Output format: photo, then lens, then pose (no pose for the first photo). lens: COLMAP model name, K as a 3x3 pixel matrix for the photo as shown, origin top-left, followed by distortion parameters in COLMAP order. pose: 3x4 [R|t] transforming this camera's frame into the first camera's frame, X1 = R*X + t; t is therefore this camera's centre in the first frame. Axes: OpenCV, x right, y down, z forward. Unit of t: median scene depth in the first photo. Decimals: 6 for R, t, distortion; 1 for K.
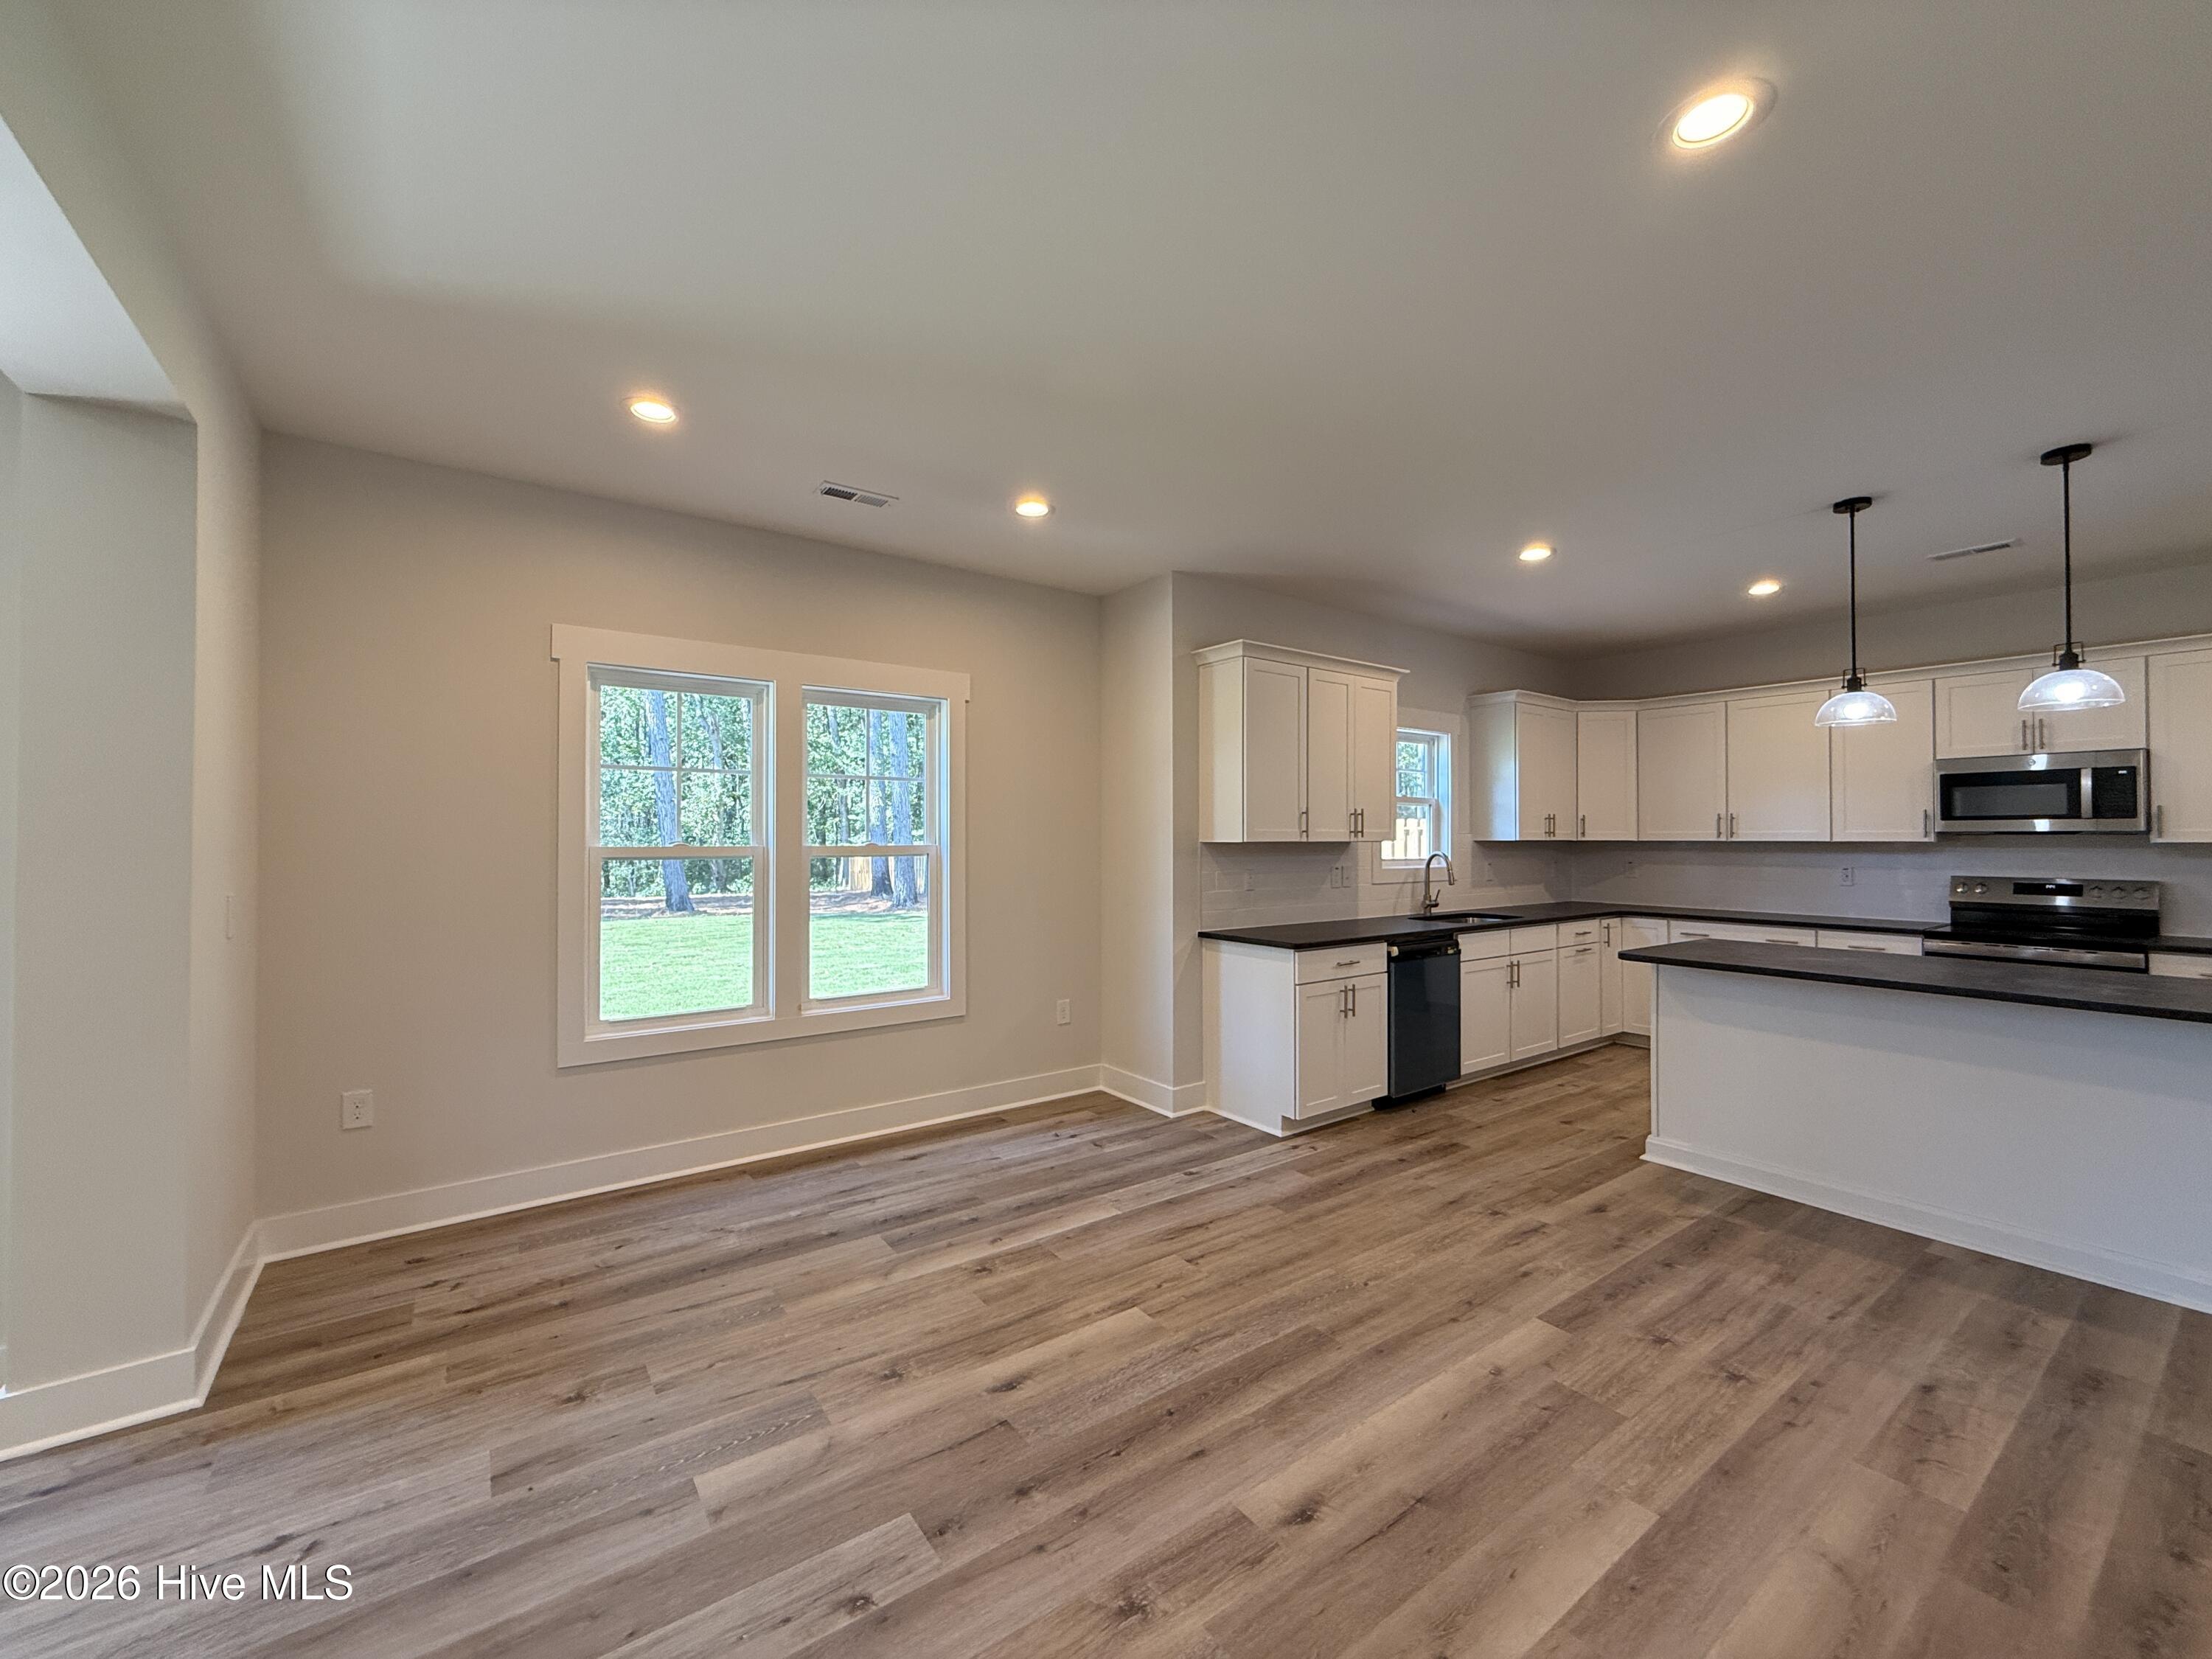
lens RADIAL K [[878.8, 0, 1095.9], [0, 878.8, 829.8], [0, 0, 1]] dist [0.000003, -0.000103]
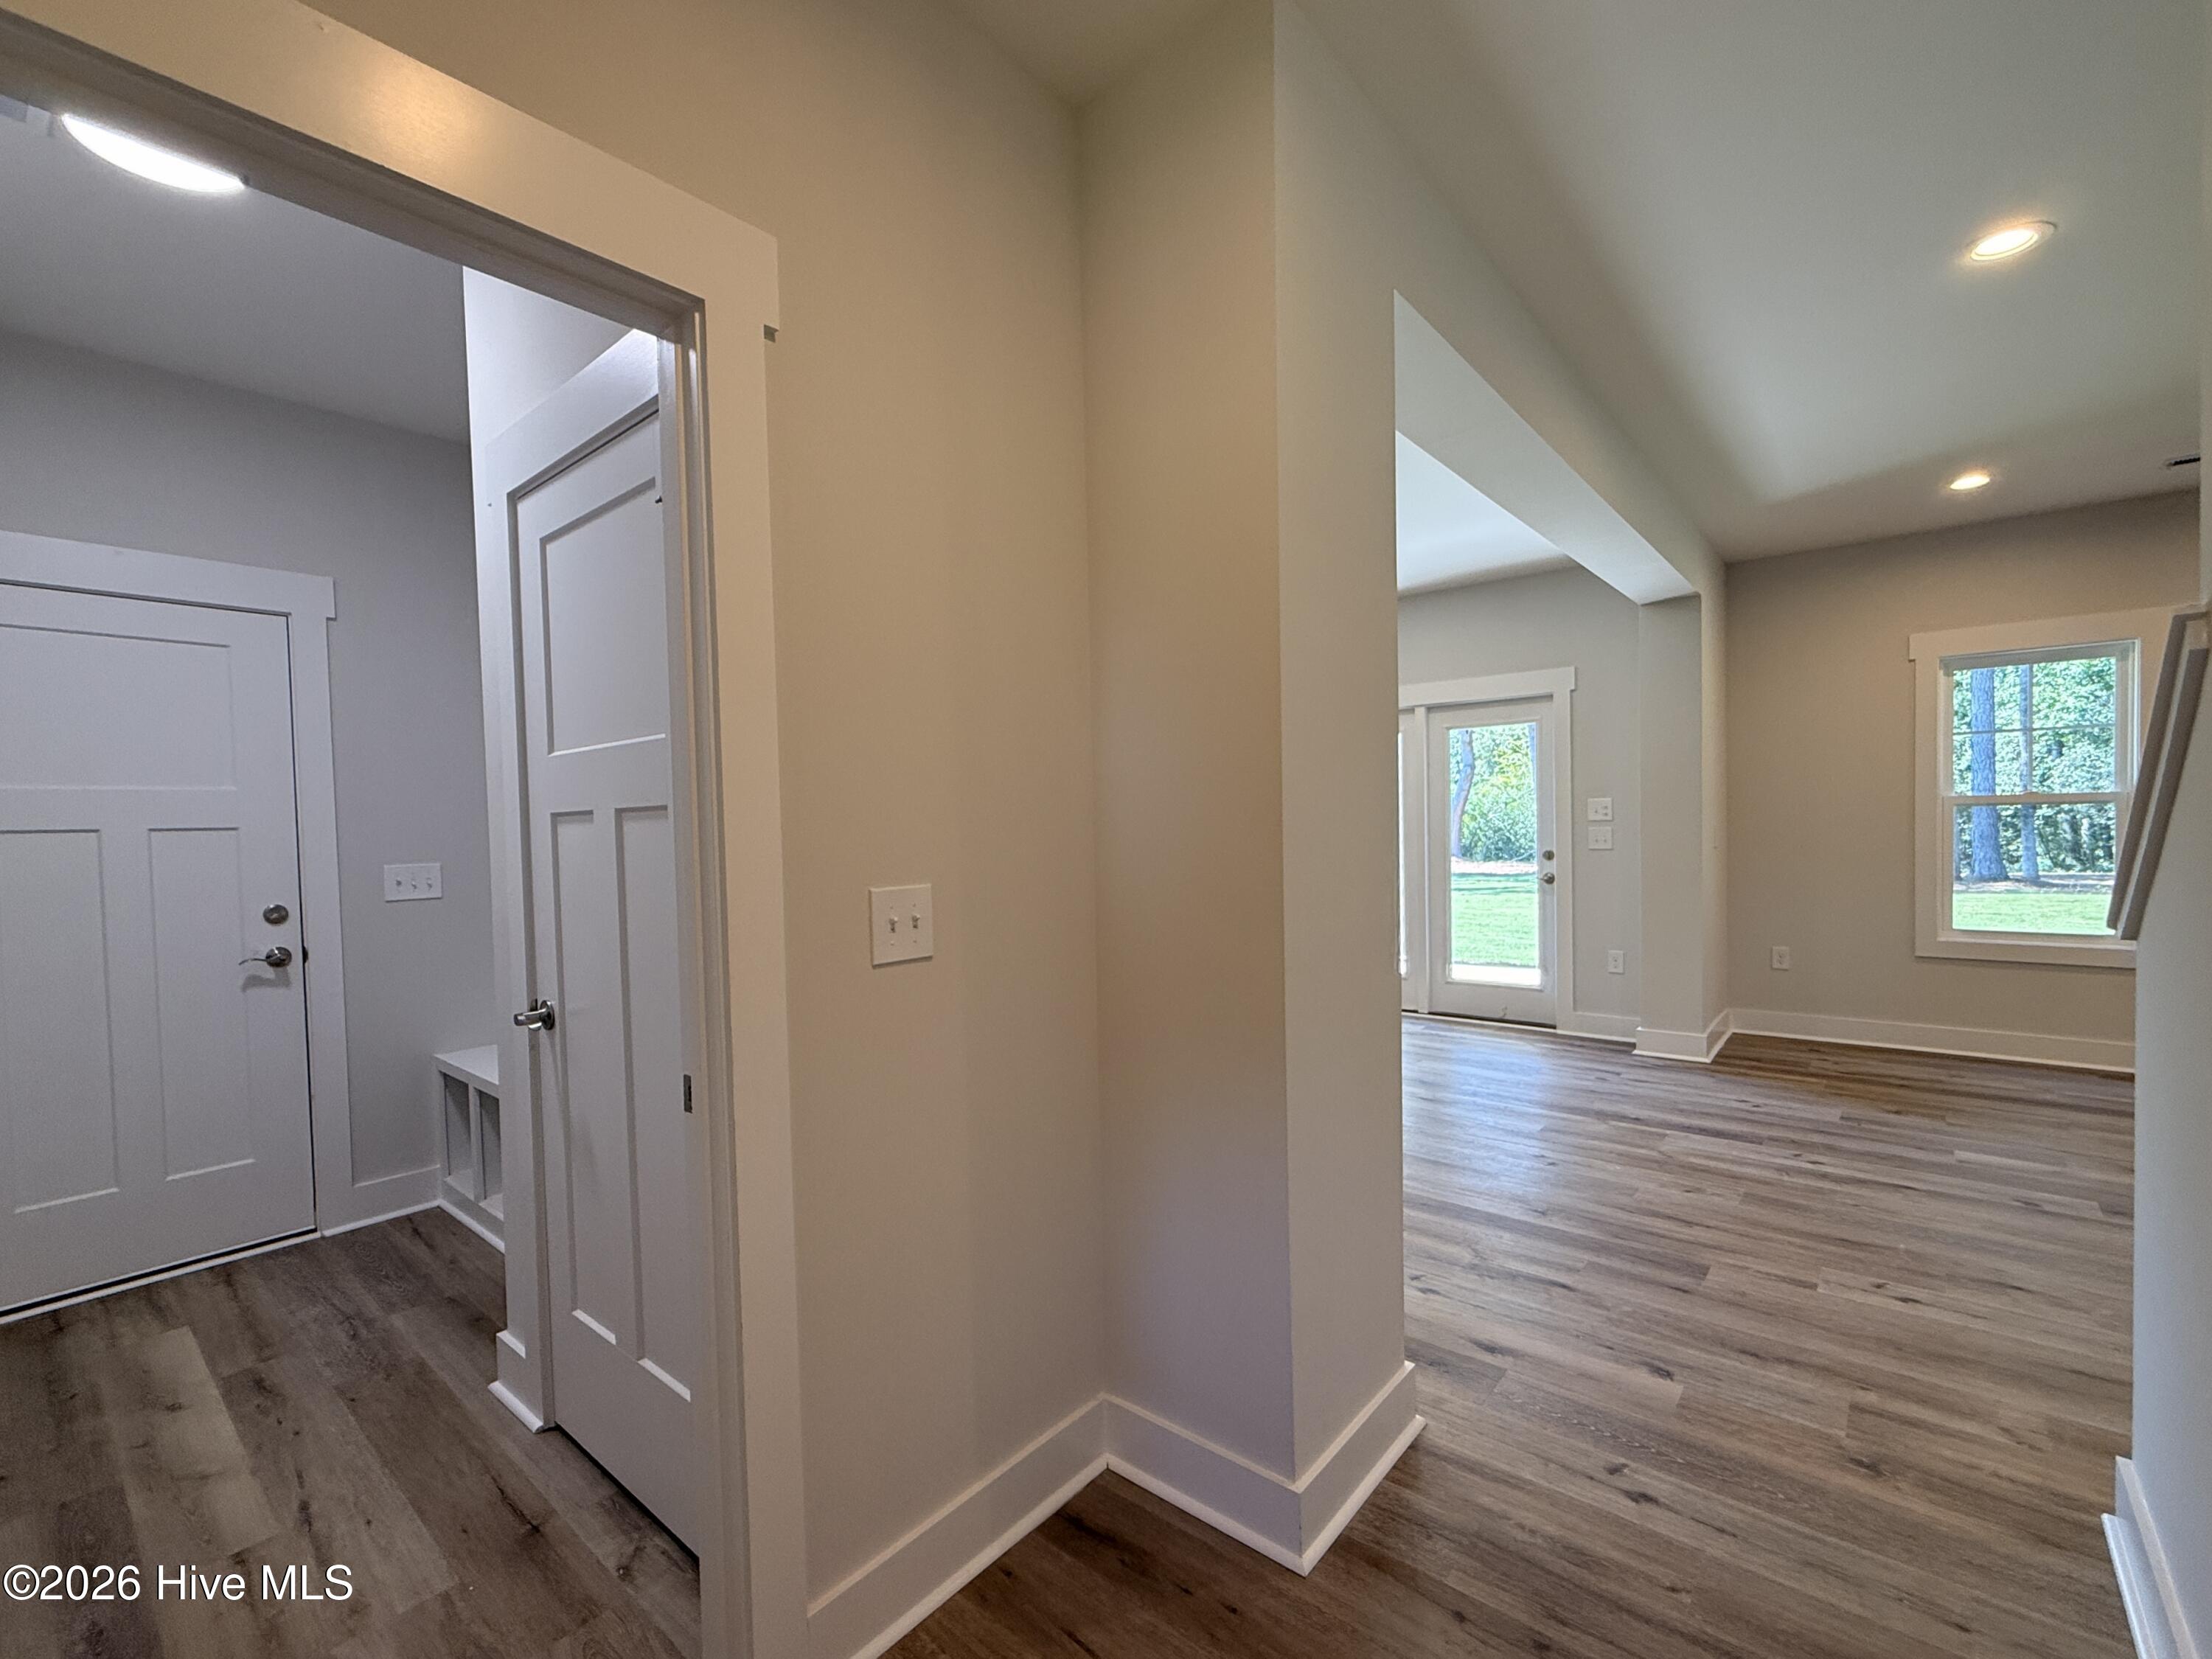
lens RADIAL K [[960.8, 0, 1099.3], [0, 960.8, 851.2], [0, 0, 1]] dist [-0.001053, -0.000259]
pose [[0.240380, 0.022509, -0.970418, 0.696200], [0.033355, 0.998949, 0.031433, 0.020161], [0.970106, -0.039925, 0.239377, -0.775885]]
